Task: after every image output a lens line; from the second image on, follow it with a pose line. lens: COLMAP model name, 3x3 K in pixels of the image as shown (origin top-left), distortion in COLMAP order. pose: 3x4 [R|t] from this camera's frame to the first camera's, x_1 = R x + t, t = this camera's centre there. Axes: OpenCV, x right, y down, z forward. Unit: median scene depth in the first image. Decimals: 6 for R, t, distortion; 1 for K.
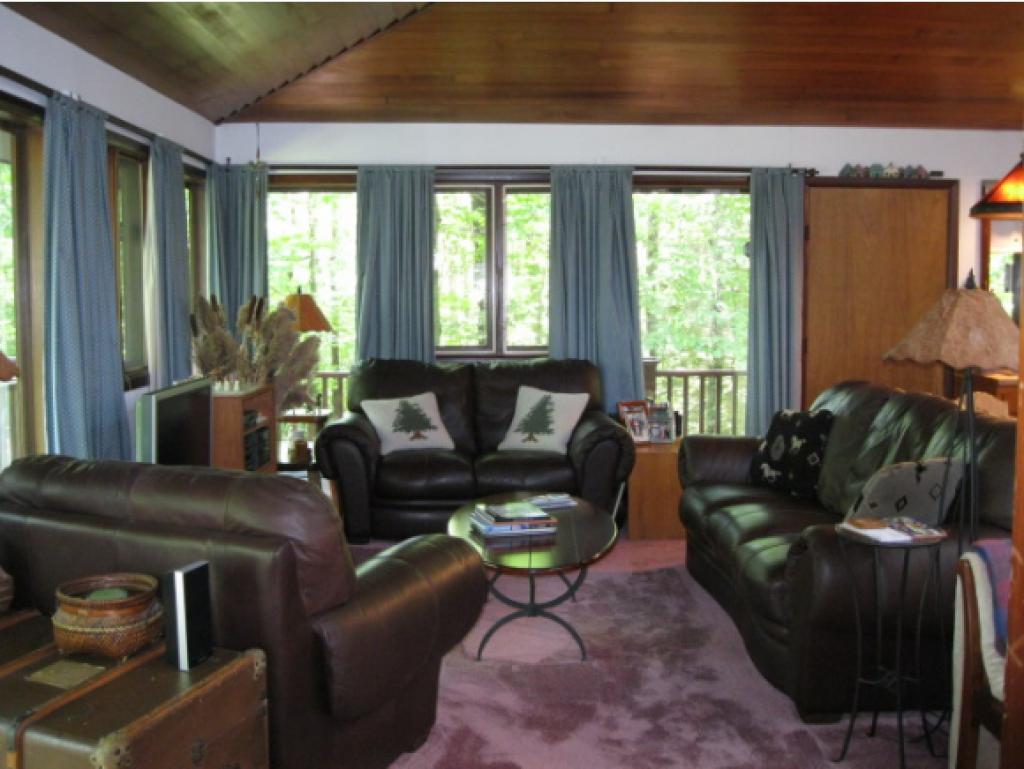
lens RADIAL K [[1046.0, 0, 497.4], [0, 1046.0, 377.8], [0, 0, 1]] dist [-0.107532, 0.000000]
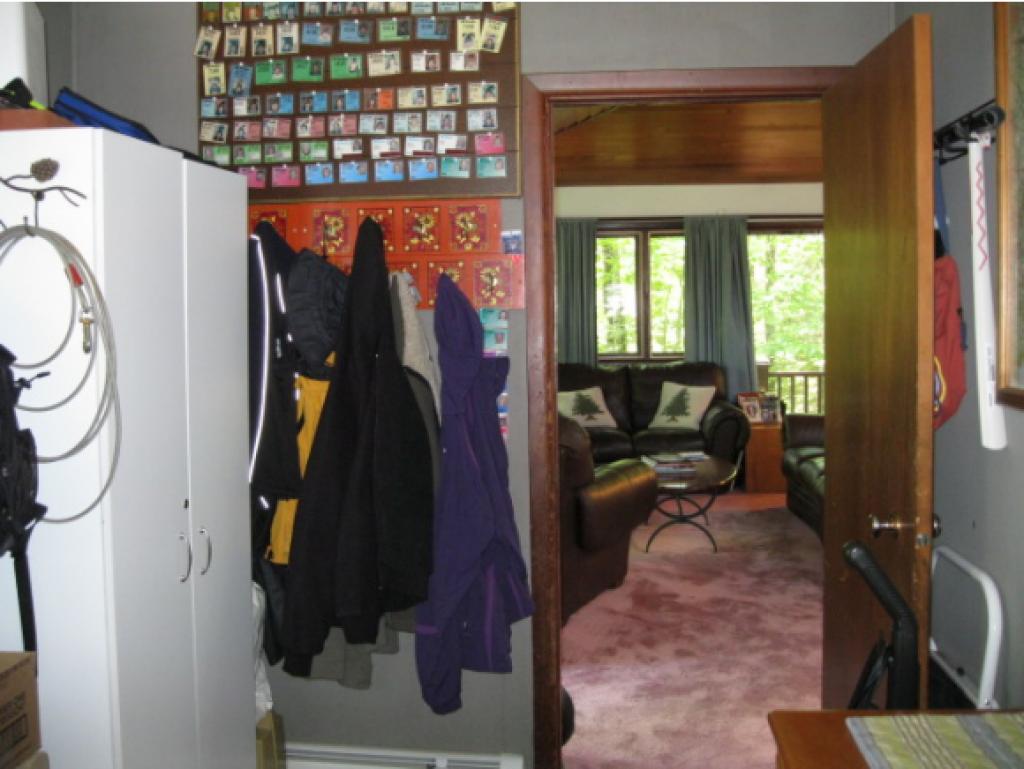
lens RADIAL K [[1046.0, 0, 509.8], [0, 1046.0, 377.5], [0, 0, 1]] dist [-0.107532, 0.000000]
pose [[0.994670, -0.009056, -0.102714, -0.039771], [0.007728, 0.999882, -0.013312, 0.019740], [0.102823, 0.012448, 0.994622, -0.379013]]
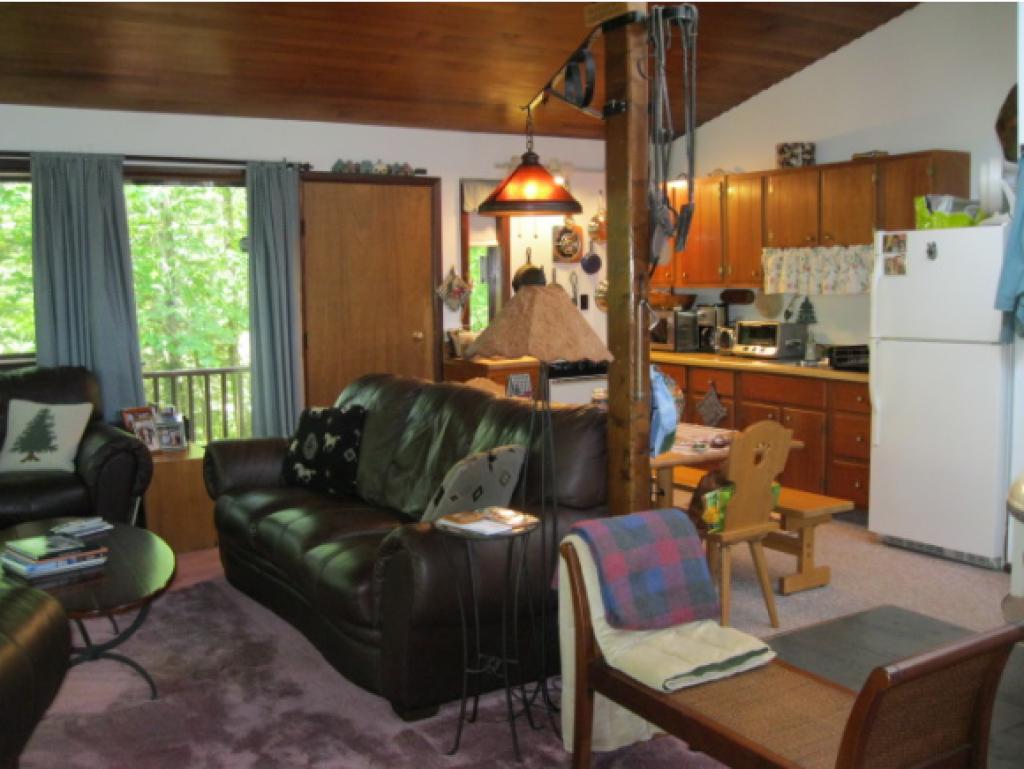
lens RADIAL K [[1046.0, 0, 496.8], [0, 1046.0, 374.8], [0, 0, 1]] dist [-0.107532, 0.000000]
pose [[0.859792, -0.055163, 0.507657, -0.065117], [0.052378, 0.998431, 0.019783, -0.009173], [-0.507952, 0.009581, 0.861332, 0.045547]]
